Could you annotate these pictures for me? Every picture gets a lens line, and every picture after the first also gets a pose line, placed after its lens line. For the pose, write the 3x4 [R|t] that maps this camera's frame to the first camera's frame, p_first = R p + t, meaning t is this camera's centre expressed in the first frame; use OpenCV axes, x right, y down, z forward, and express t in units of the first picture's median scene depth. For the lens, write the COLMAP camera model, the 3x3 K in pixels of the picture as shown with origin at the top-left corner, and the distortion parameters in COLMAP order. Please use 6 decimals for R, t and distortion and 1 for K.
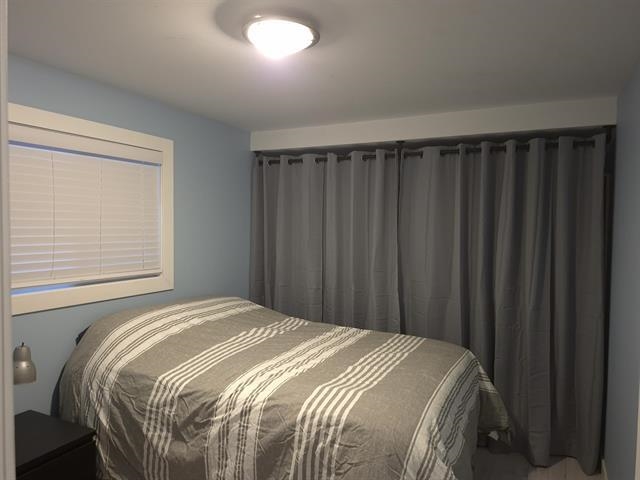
lens RADIAL K [[430.5, 0, 319.4], [0, 430.5, 238.4], [0, 0, 1]] dist [-0.000916, -0.001422]
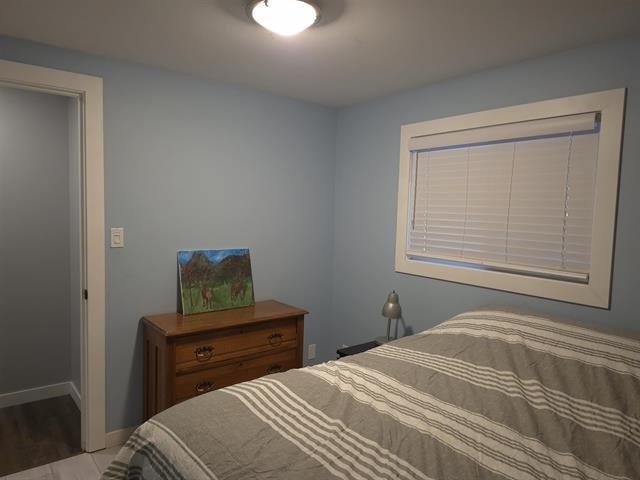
lens RADIAL K [[430.5, 0, 319.0], [0, 430.5, 242.1], [0, 0, 1]] dist [-0.000916, -0.001422]
pose [[-0.398223, 0.053120, -0.915749, 0.626878], [-0.058021, 0.994864, 0.082940, -0.023092], [0.915452, 0.086161, -0.393096, 1.133484]]
